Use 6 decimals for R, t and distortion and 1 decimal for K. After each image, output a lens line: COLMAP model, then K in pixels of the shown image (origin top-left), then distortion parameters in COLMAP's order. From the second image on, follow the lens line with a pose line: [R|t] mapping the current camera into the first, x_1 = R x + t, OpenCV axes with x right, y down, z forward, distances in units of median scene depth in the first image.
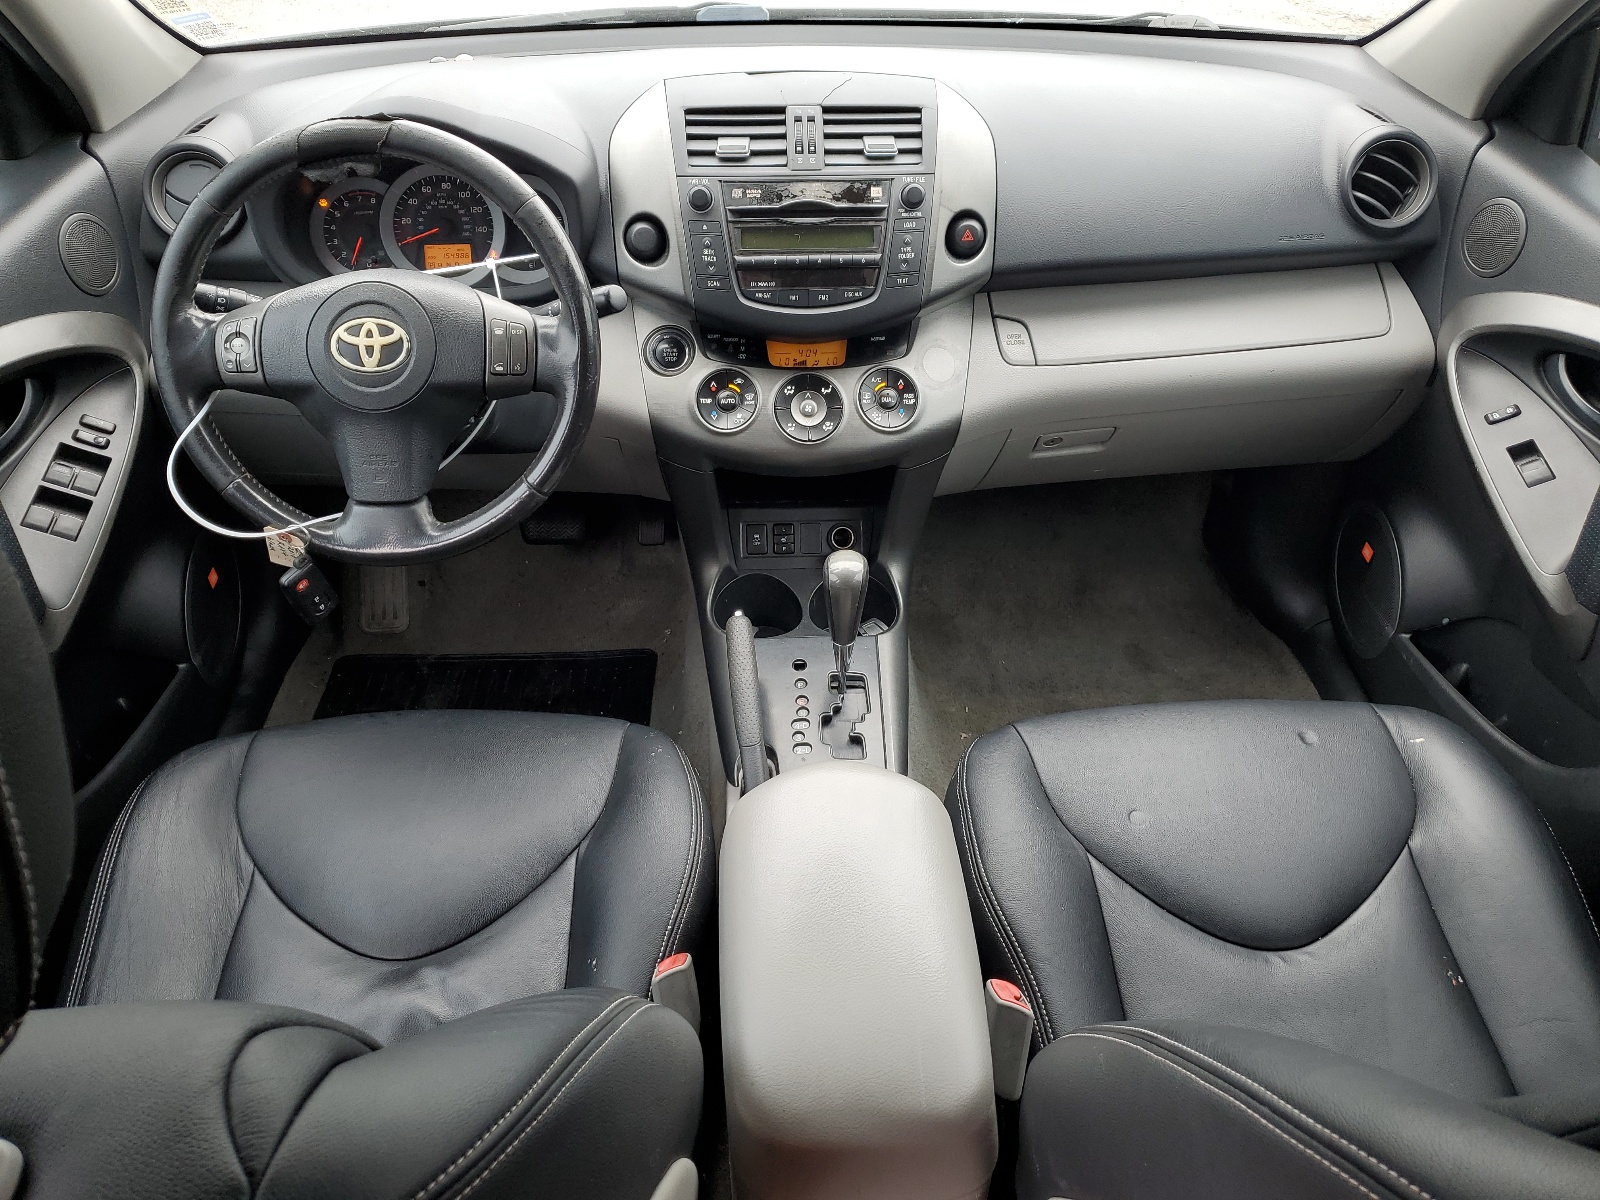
lens RADIAL K [[1244.5, 0, 799.0], [0, 1244.5, 596.0], [0, 0, 1]] dist [-0.012654, -0.002486]
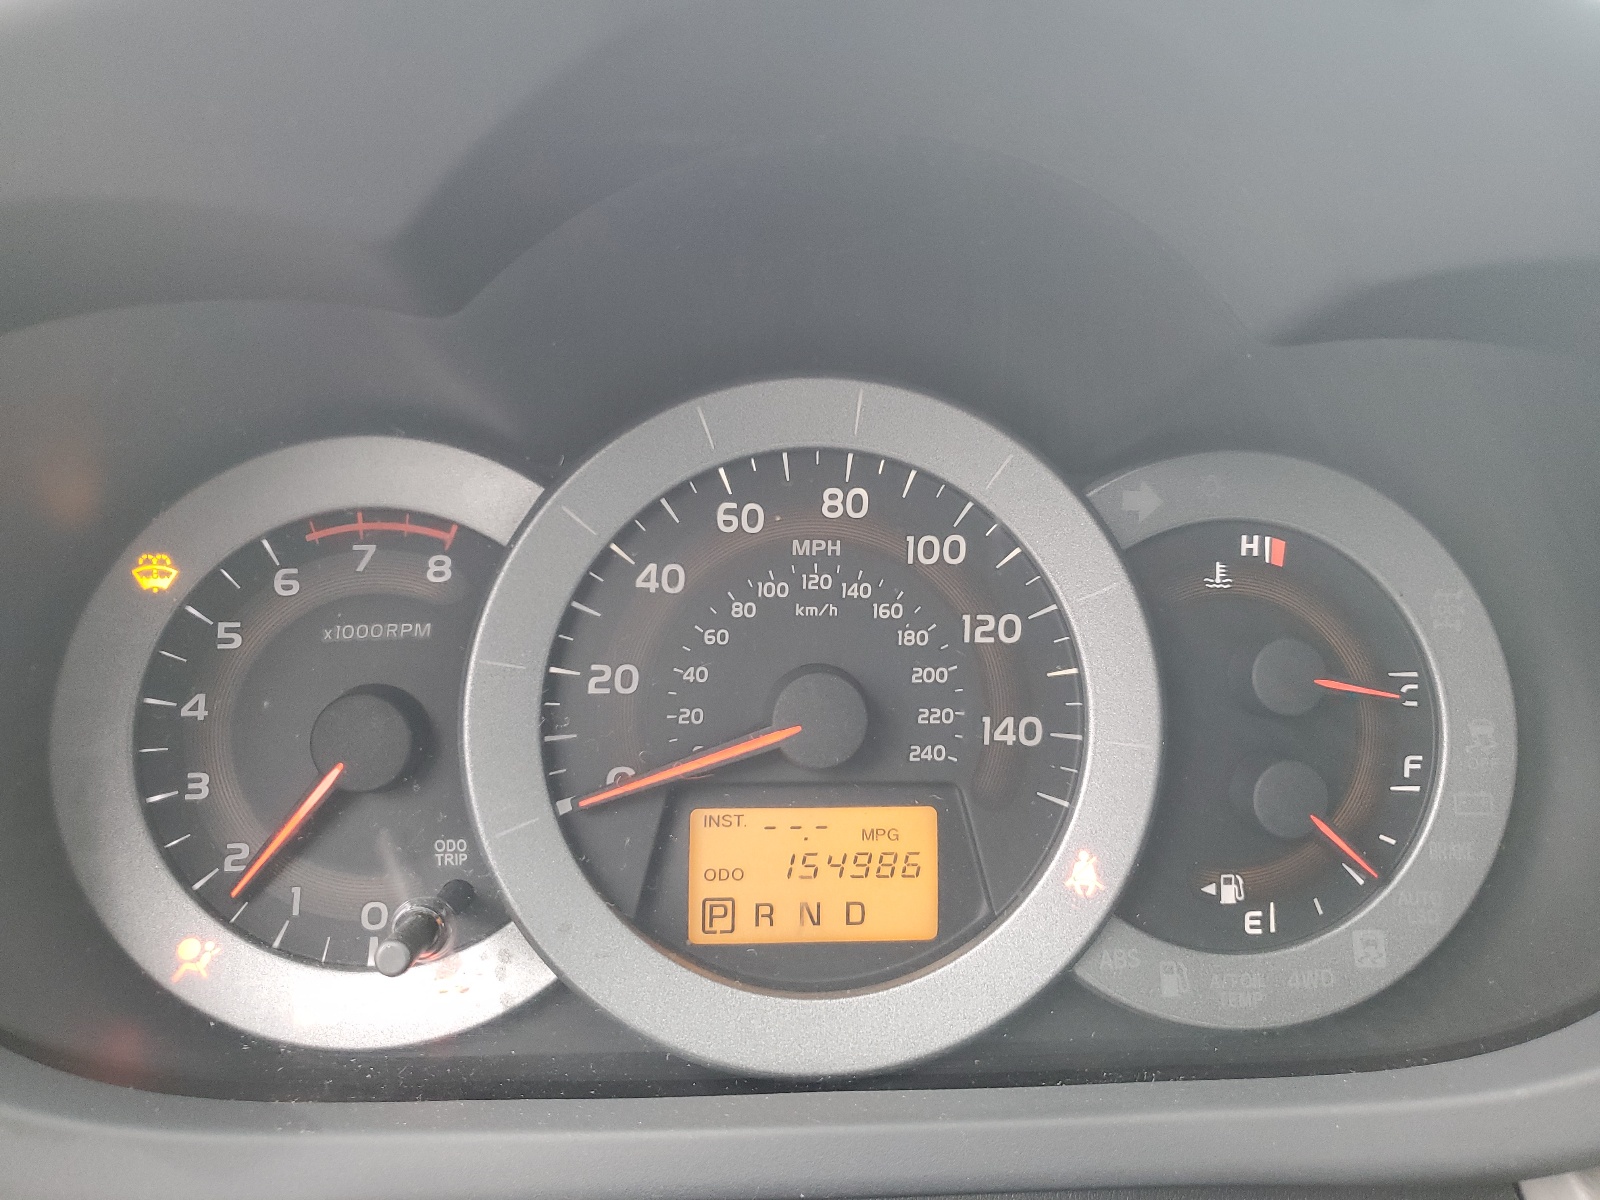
lens RADIAL K [[1244.5, 0, 798.0], [0, 1244.5, 603.5], [0, 0, 1]] dist [-0.012654, -0.002486]
pose [[0.999085, 0.019380, 0.038129, -0.296951], [-0.006283, 0.948281, -0.317371, -0.255892], [-0.042308, 0.316841, 0.947535, 0.825179]]
